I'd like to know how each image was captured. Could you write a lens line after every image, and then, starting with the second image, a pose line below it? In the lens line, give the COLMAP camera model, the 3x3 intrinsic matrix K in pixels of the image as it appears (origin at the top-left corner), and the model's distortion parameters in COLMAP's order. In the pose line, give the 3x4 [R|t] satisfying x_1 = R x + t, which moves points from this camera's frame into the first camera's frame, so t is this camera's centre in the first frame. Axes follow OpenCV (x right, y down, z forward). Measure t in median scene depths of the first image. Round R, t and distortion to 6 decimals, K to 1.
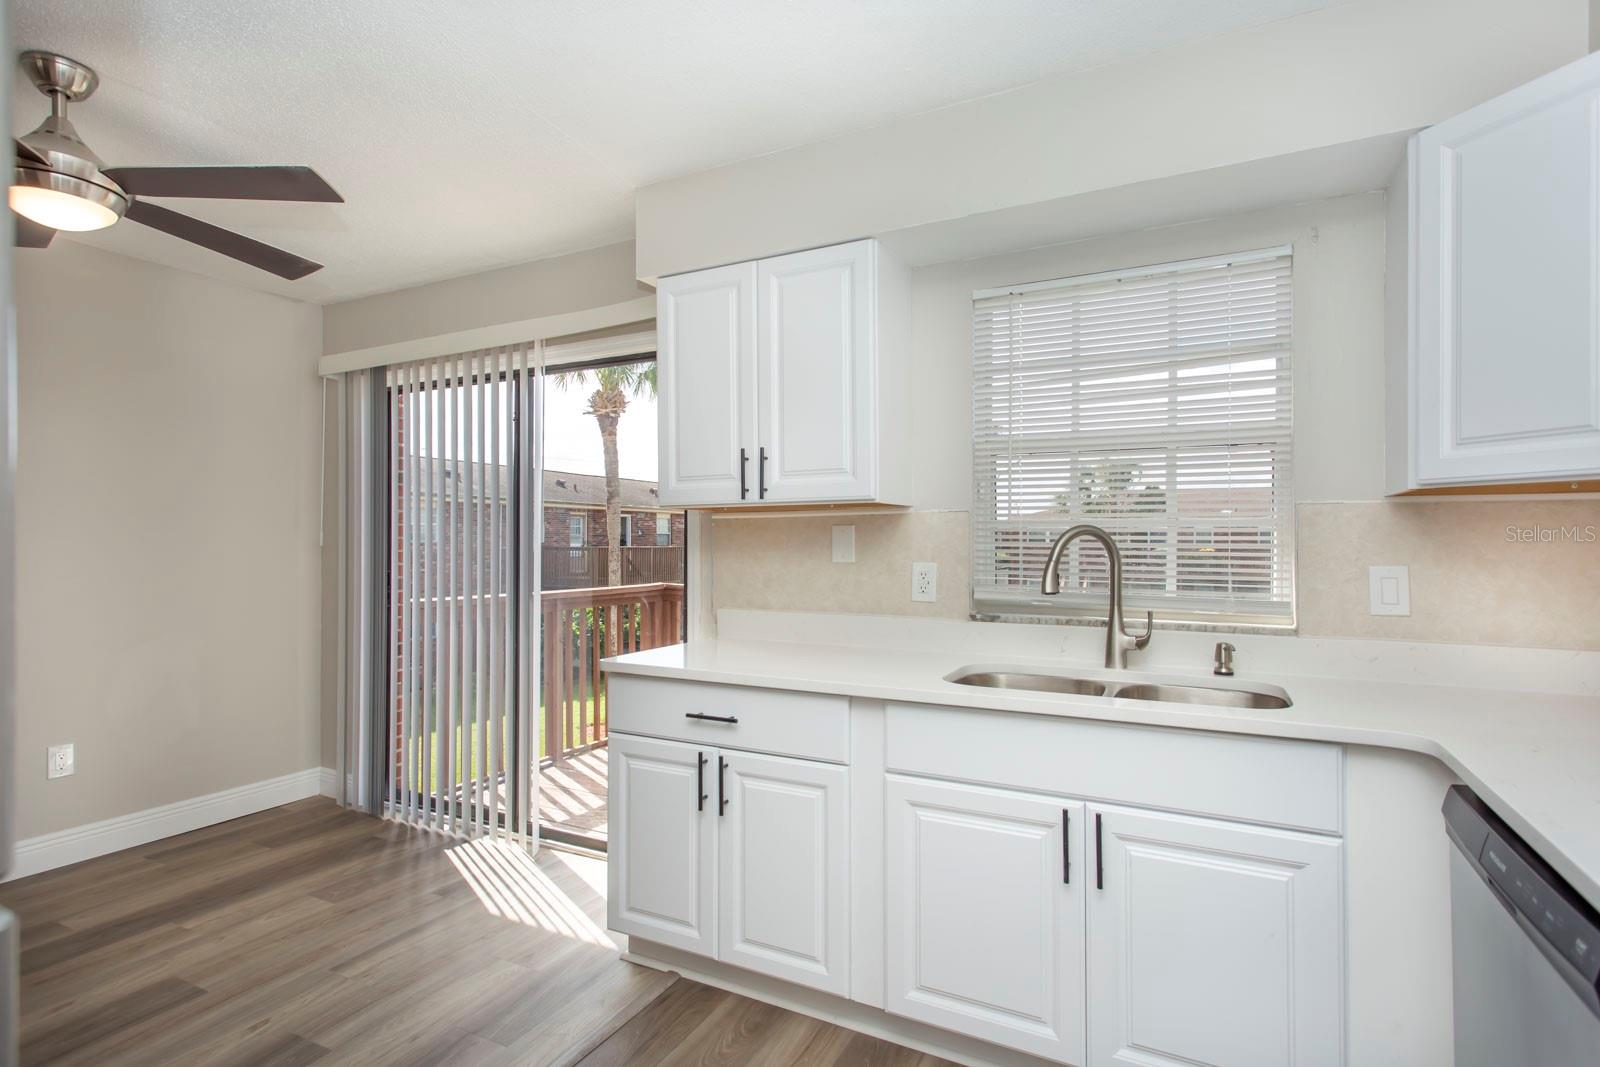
lens RADIAL K [[760.9, 0, 802.0], [0, 760.9, 535.8], [0, 0, 1]] dist [-0.015353, 0.004519]
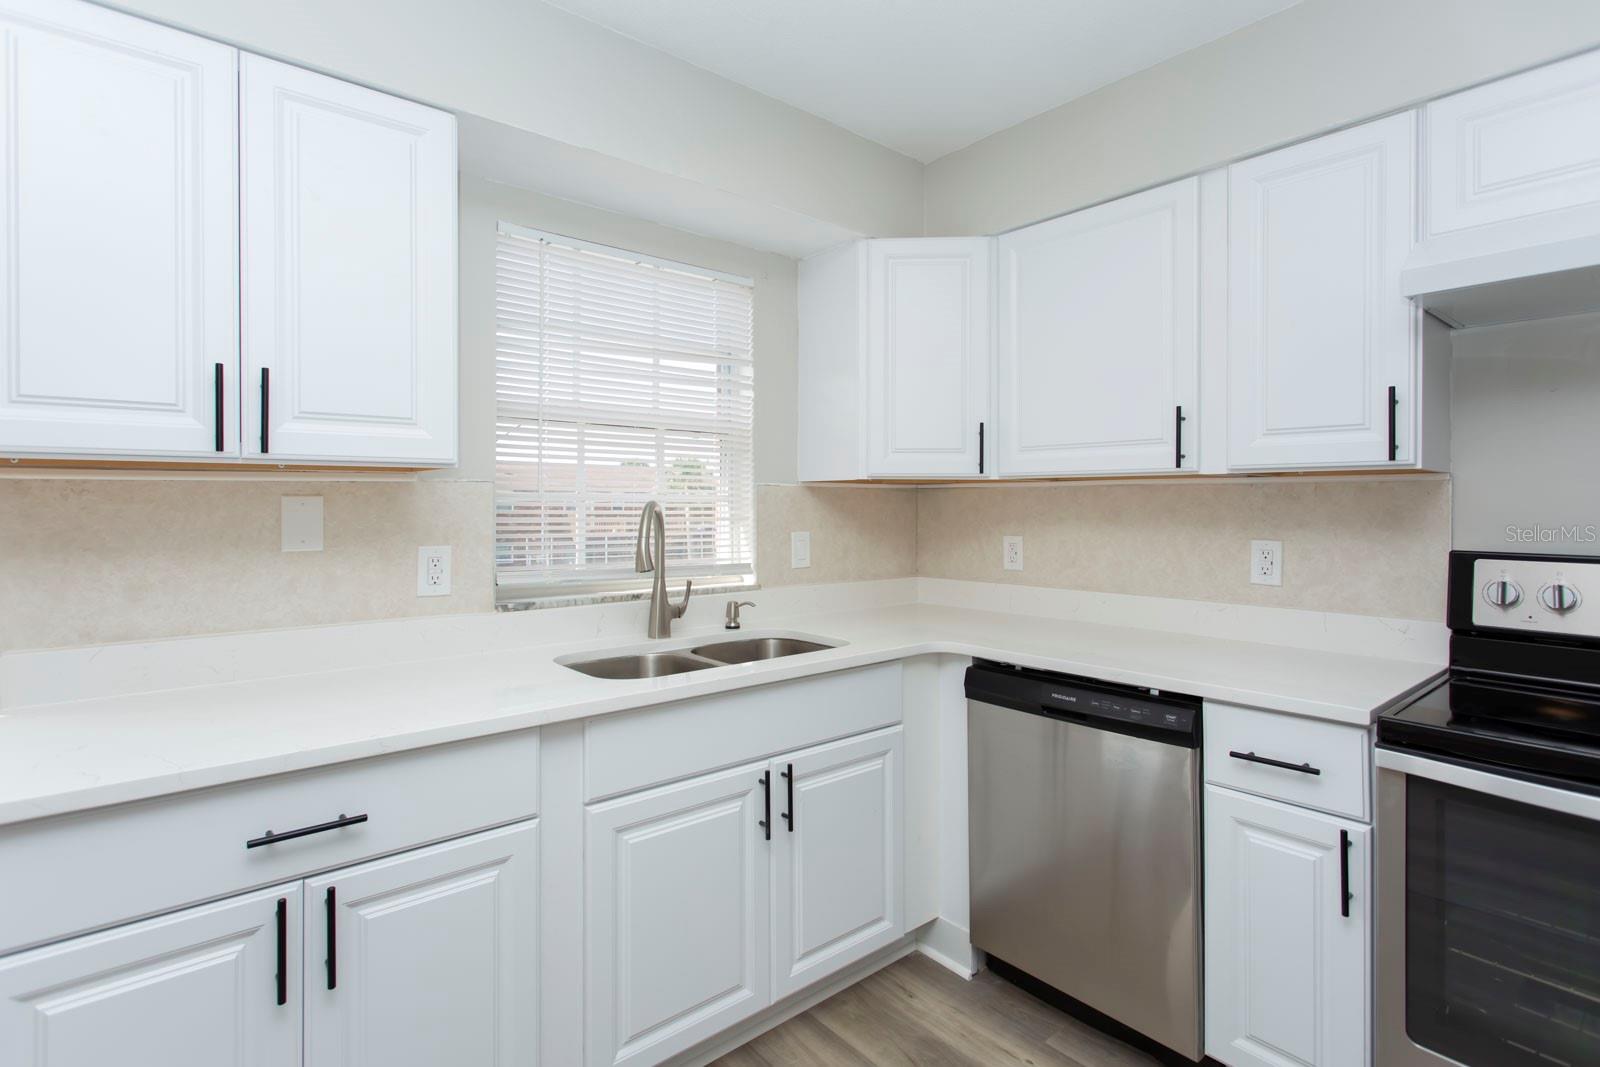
lens RADIAL K [[760.9, 0, 790.2], [0, 760.9, 507.7], [0, 0, 1]] dist [-0.015353, 0.004519]
pose [[0.407284, -0.000358, 0.913302, -0.442814], [-0.002111, 0.999997, 0.001334, -0.005709], [-0.913299, -0.002471, 0.407282, 0.391615]]
